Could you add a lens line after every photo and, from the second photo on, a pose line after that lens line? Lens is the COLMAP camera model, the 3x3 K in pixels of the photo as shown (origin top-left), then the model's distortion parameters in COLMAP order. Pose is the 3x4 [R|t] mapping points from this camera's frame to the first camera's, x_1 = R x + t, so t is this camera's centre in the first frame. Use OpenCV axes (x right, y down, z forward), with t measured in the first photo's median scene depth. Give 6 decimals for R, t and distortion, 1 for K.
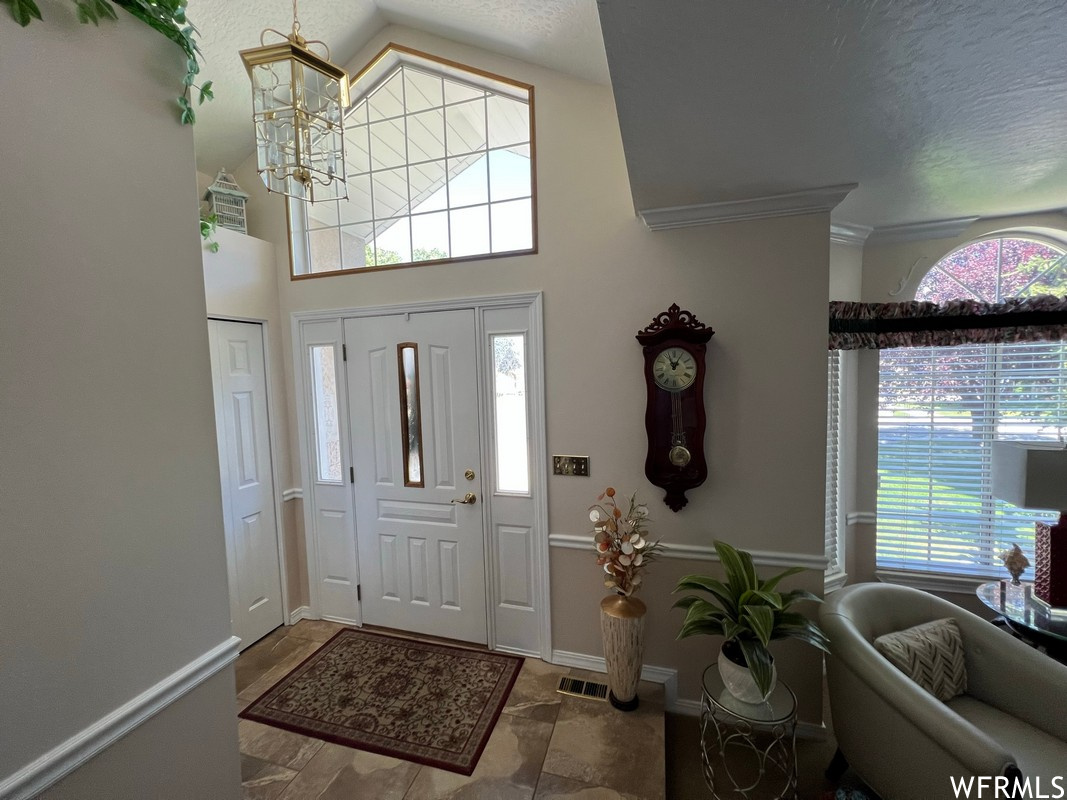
lens RADIAL K [[429.2, 0, 532.8], [0, 429.2, 398.9], [0, 0, 1]] dist [-0.001682, -0.000197]
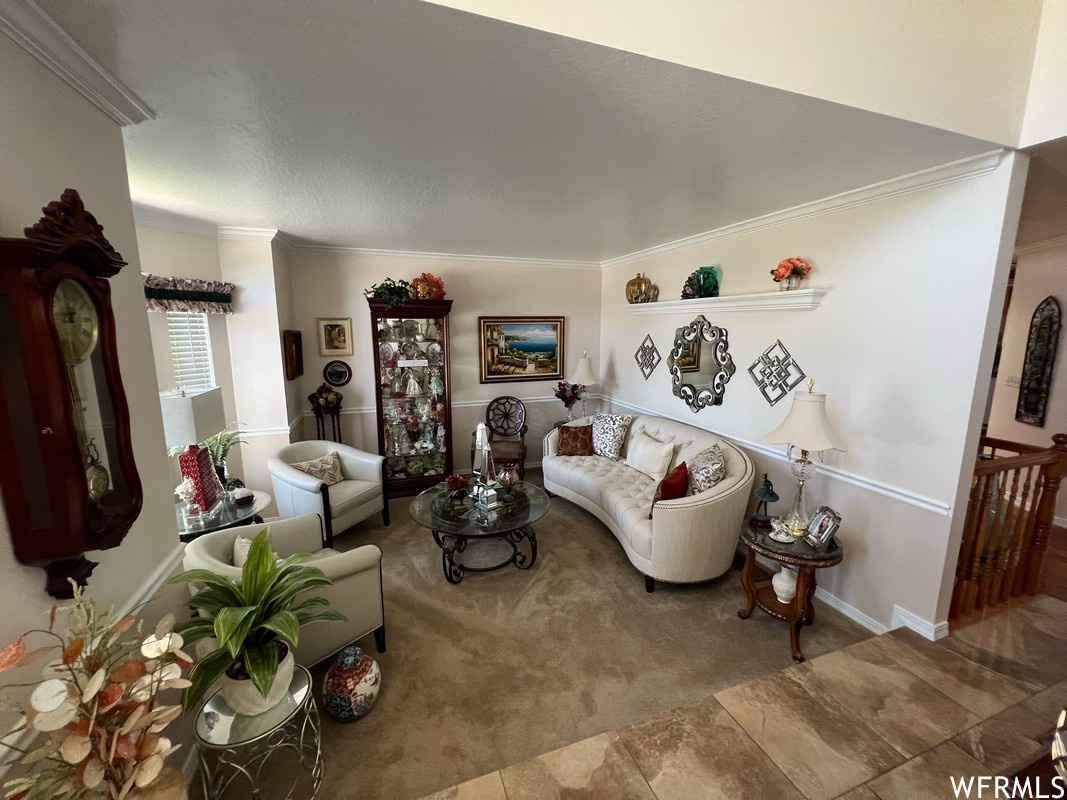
lens RADIAL K [[429.2, 0, 534.9], [0, 429.2, 397.7], [0, 0, 1]] dist [-0.001682, -0.000197]
pose [[-0.593986, -0.102419, 0.797929, -0.368136], [0.069579, 0.981605, 0.177791, -0.027100], [-0.801460, 0.161124, -0.575934, 0.764258]]
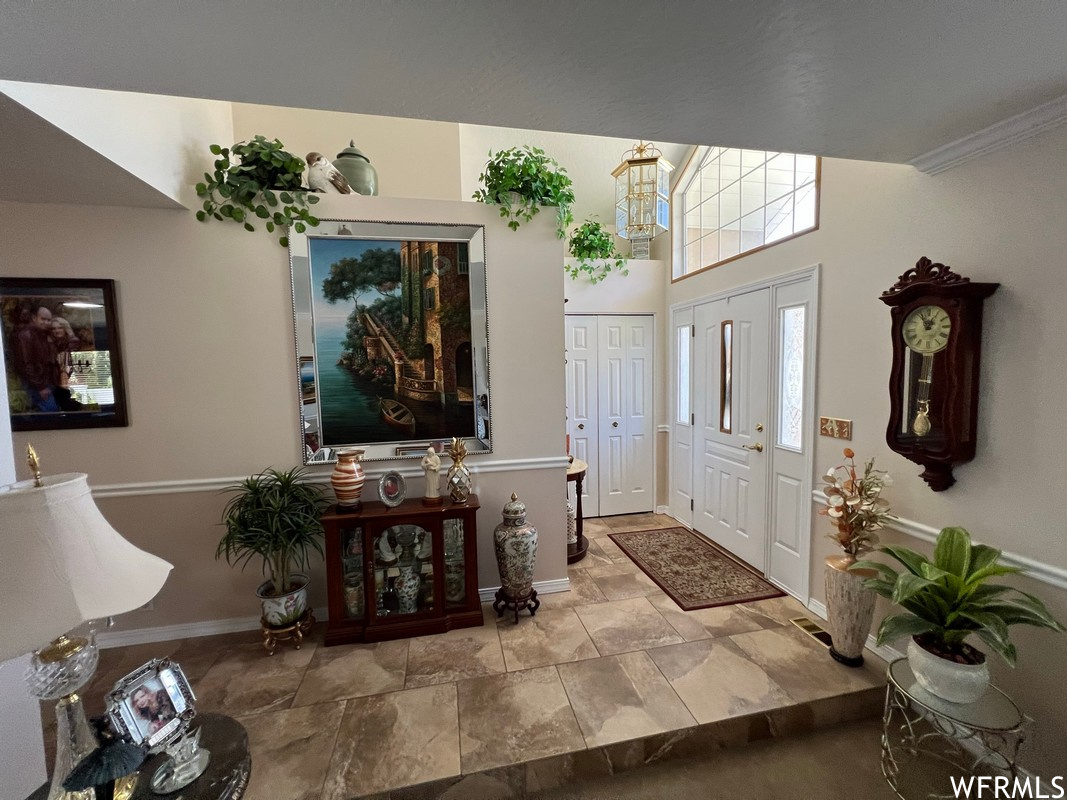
lens RADIAL K [[430.4, 0, 533.1], [0, 430.4, 398.7], [0, 0, 1]] dist [-0.001595, 0.000525]
pose [[0.475876, 0.085063, -0.875389, 0.654705], [-0.054263, 0.996255, 0.067310, 0.054342], [0.877837, 0.015470, 0.478710, -0.146928]]
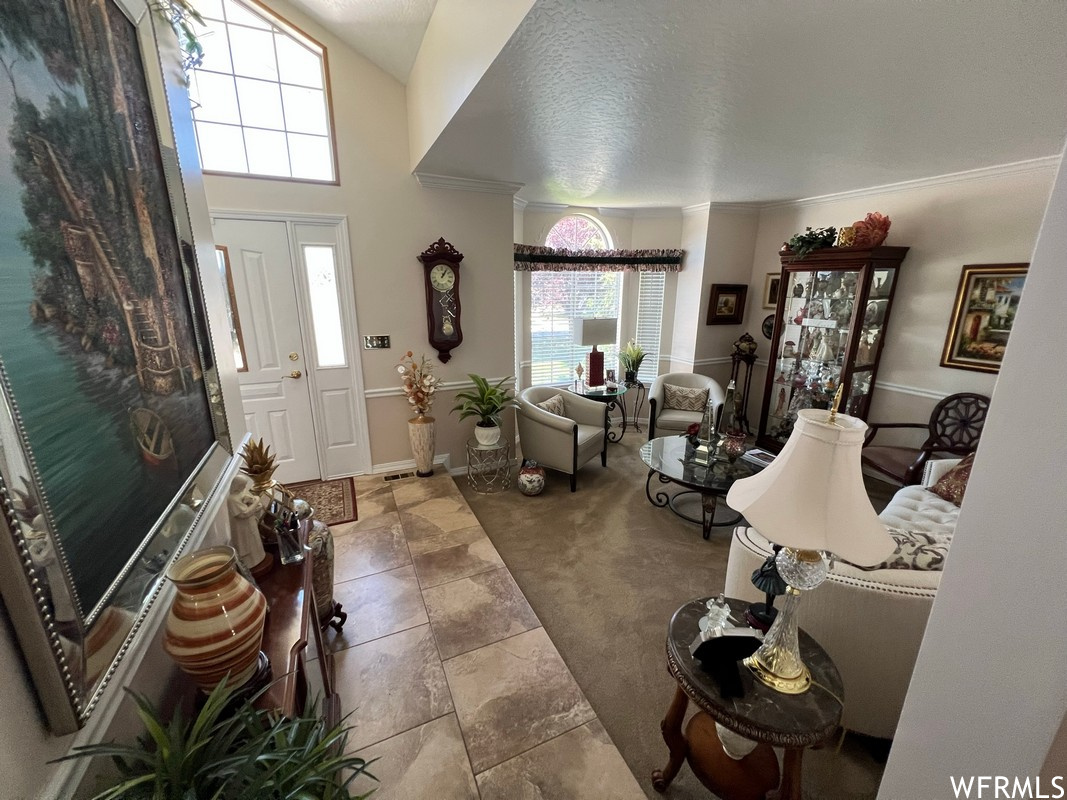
lens RADIAL K [[430.4, 0, 533.5], [0, 430.4, 399.0], [0, 0, 1]] dist [-0.001595, 0.000525]
pose [[0.755007, -0.140612, 0.640463, -0.492879], [0.017977, 0.980809, 0.194142, 0.069504], [-0.655470, -0.135064, 0.743045, -0.504134]]
